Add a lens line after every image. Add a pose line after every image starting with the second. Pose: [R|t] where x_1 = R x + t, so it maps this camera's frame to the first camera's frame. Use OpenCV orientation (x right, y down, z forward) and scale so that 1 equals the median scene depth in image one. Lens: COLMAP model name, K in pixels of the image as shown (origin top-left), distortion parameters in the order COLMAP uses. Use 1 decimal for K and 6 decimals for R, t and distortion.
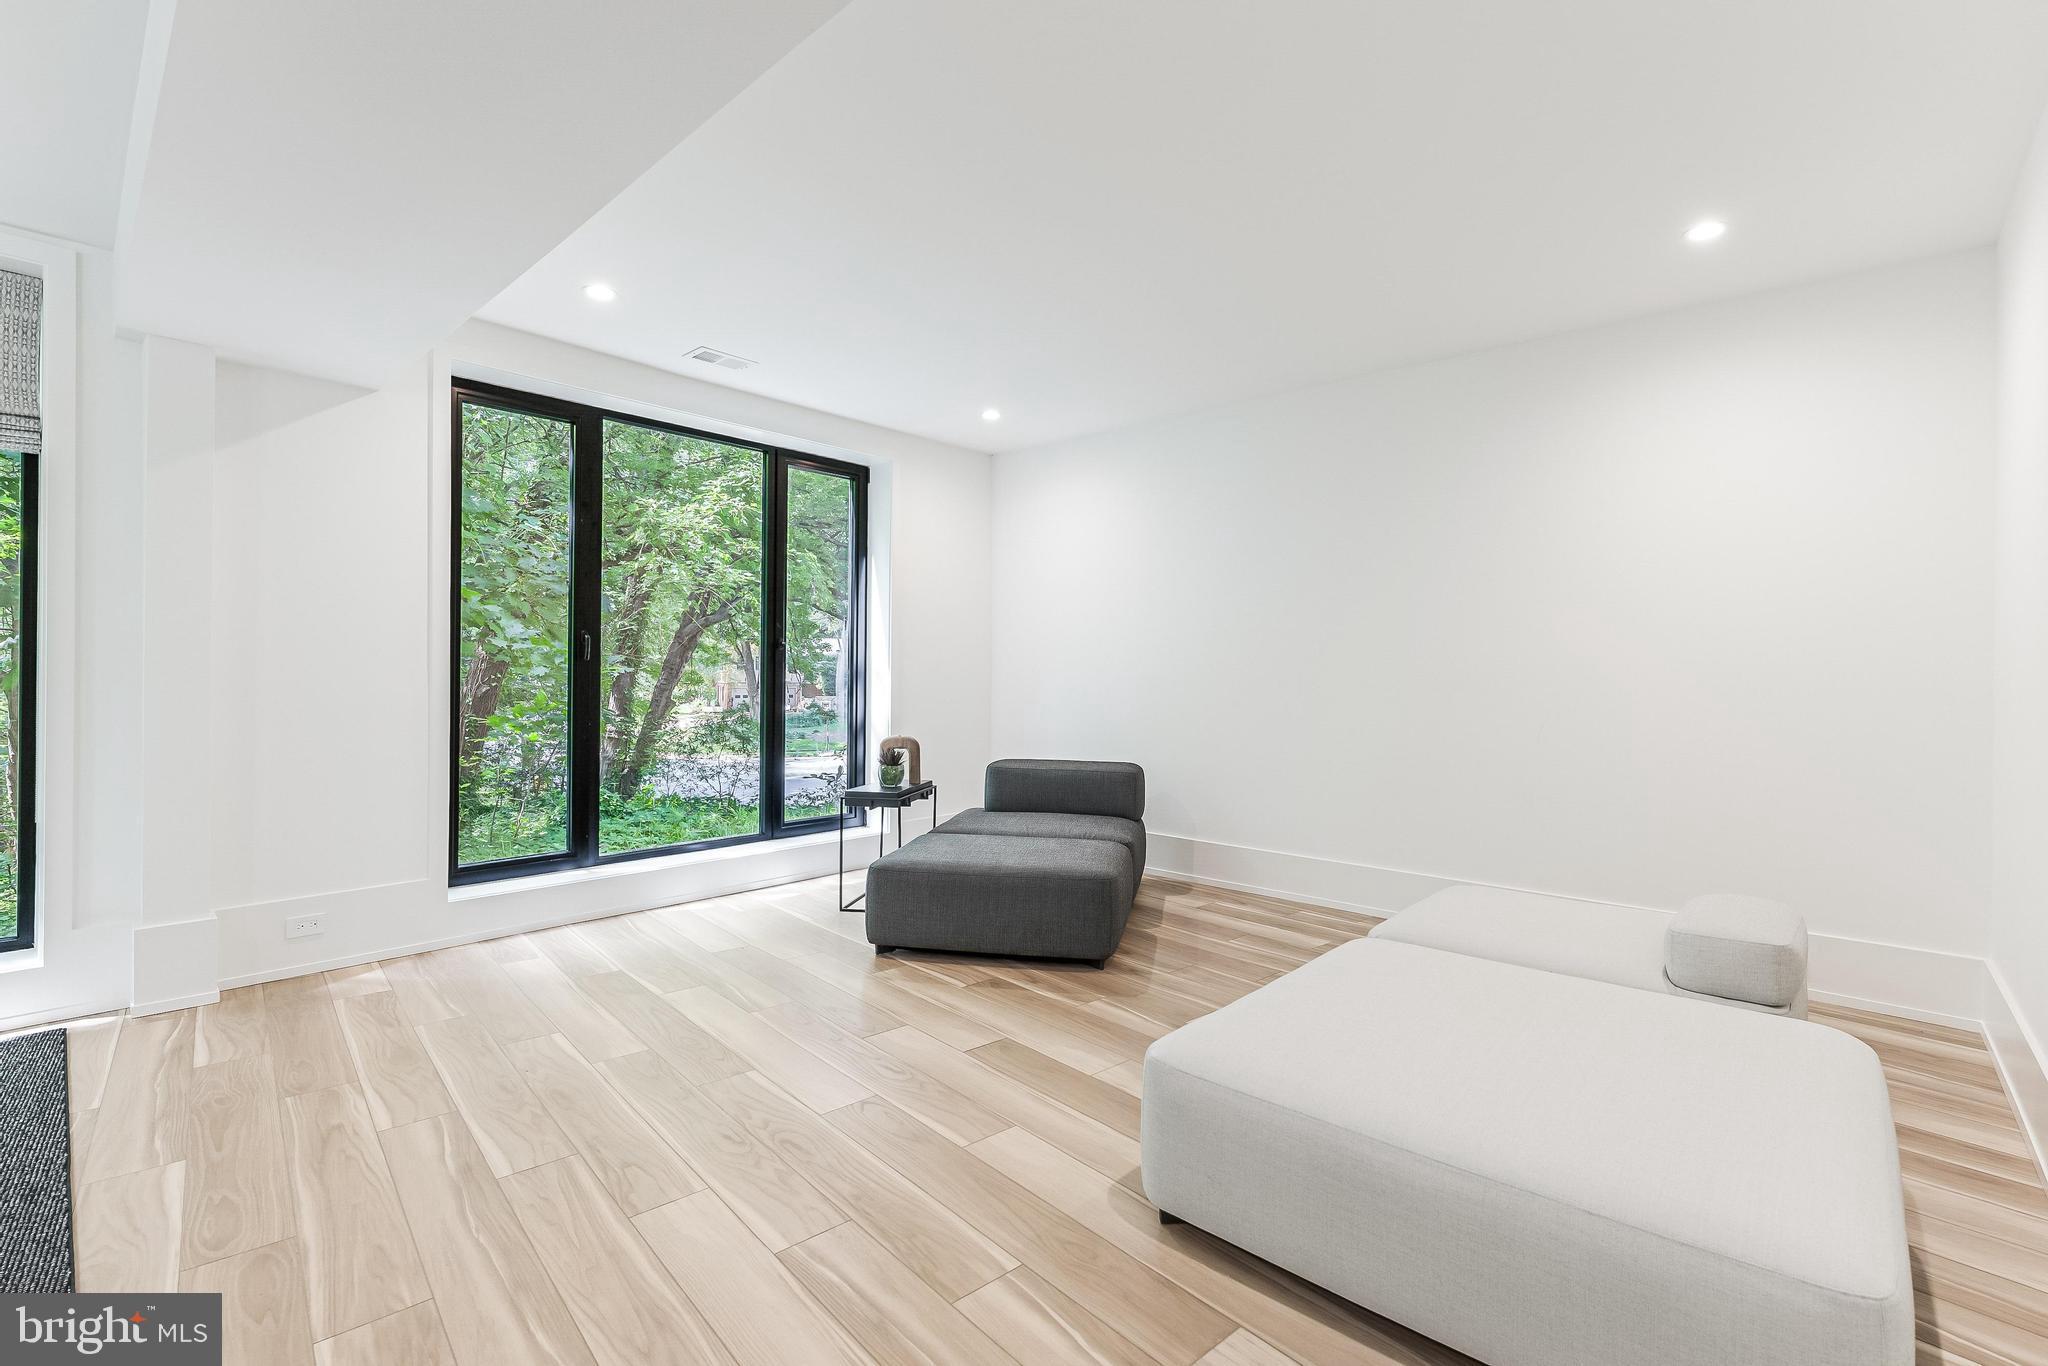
lens RADIAL K [[920.6, 0, 1022.4], [0, 920.6, 674.2], [0, 0, 1]] dist [0.018876, -0.000053]
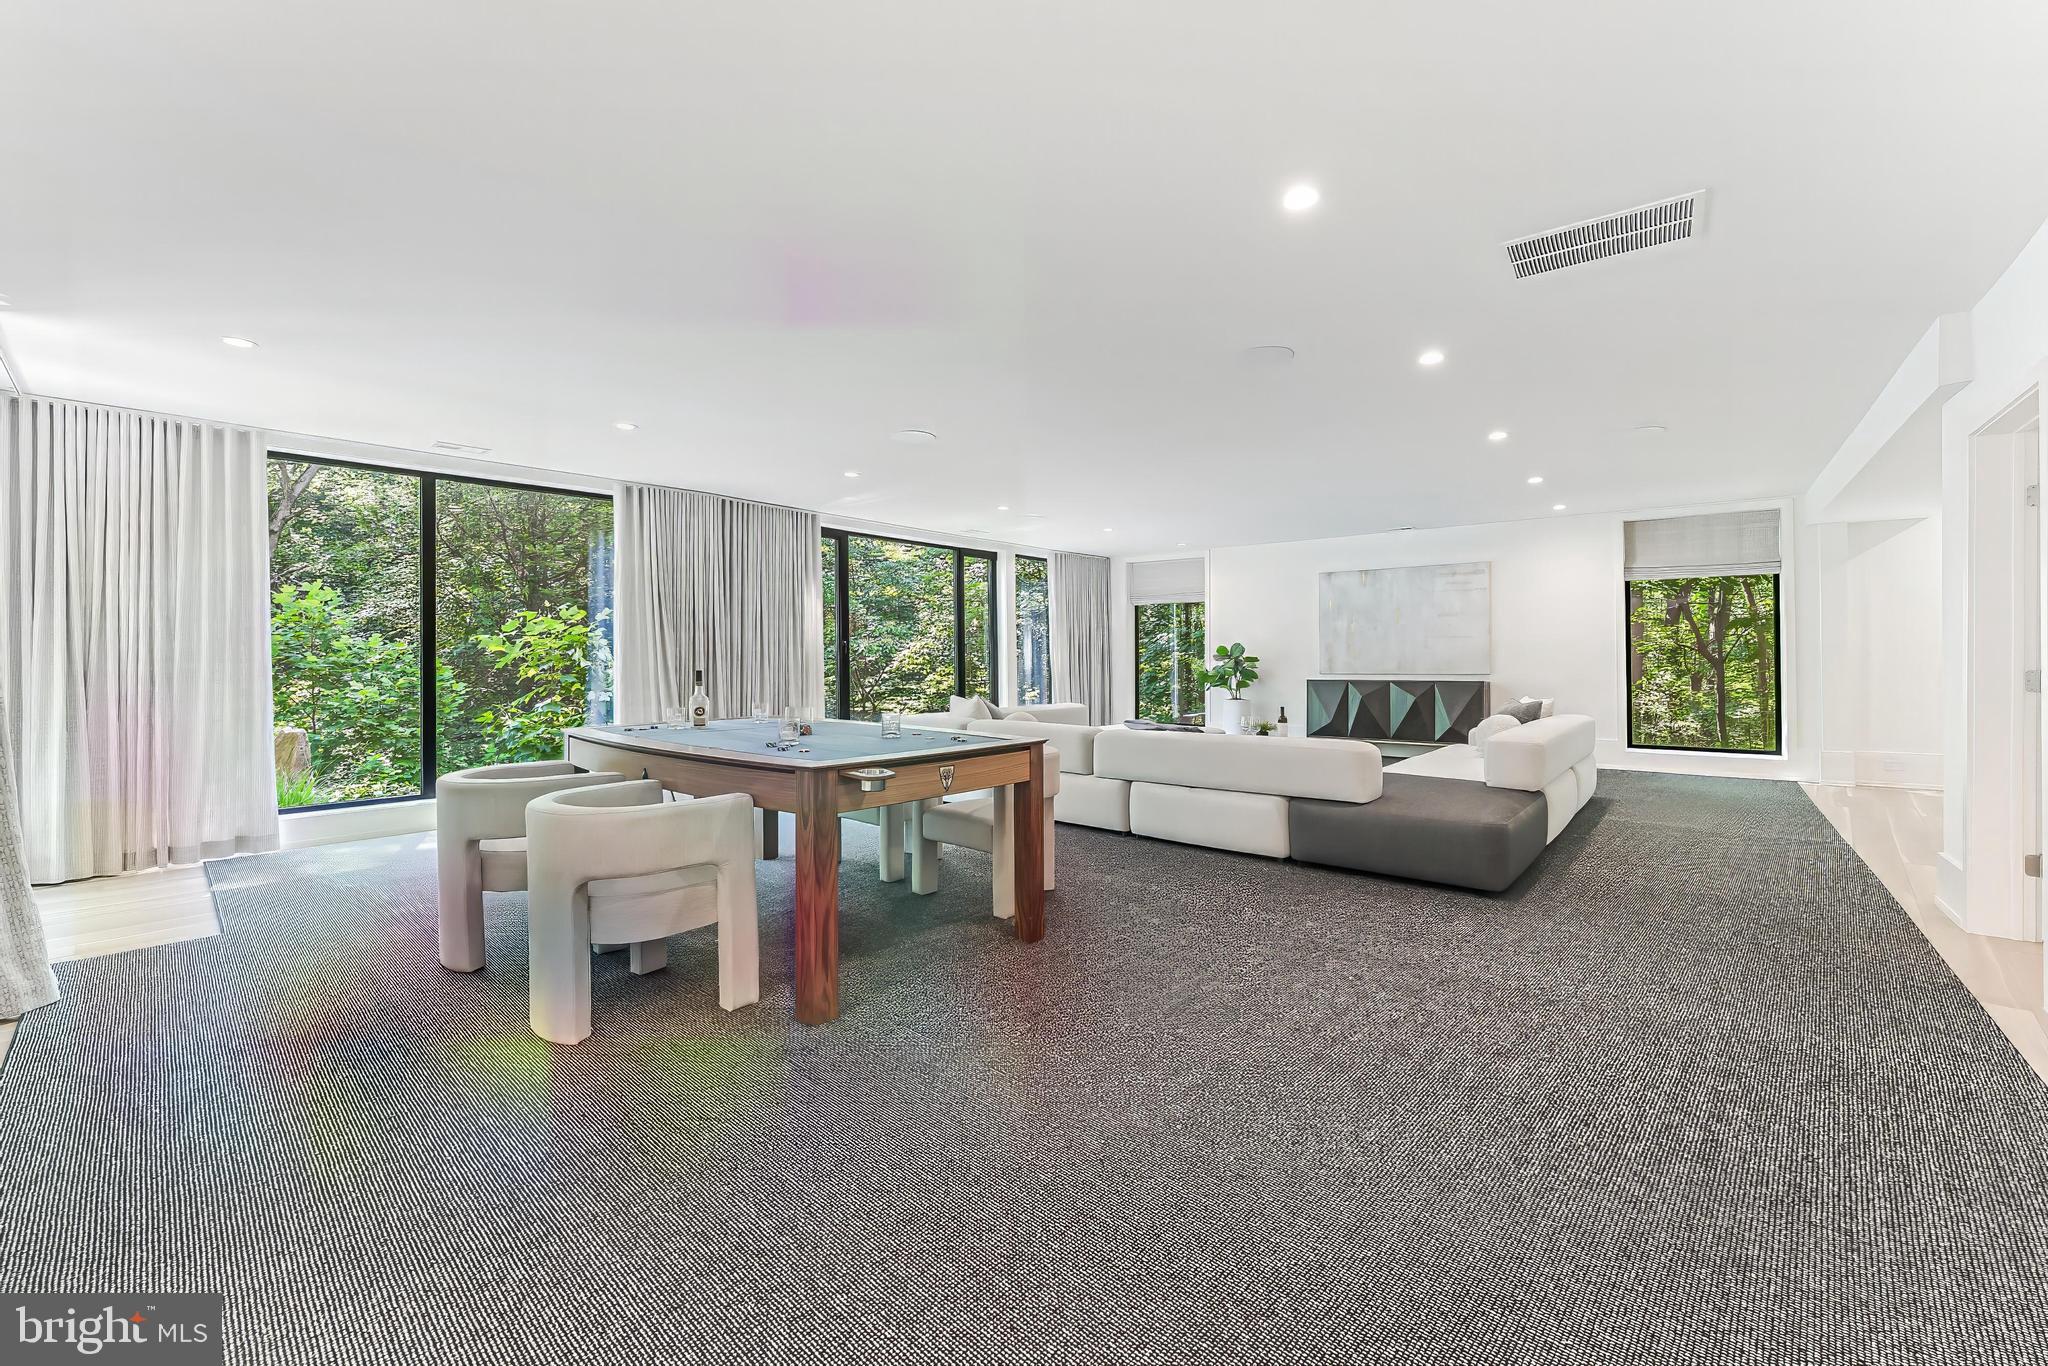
lens RADIAL K [[818.5, 0, 1053.9], [0, 818.5, 652.9], [0, 0, 1]] dist [0.014113, -0.000047]
pose [[0.100384, -0.013731, -0.994854, 0.986573], [0.006946, 0.999890, -0.013100, 0.011132], [0.994925, -0.005595, 0.100469, -1.168402]]
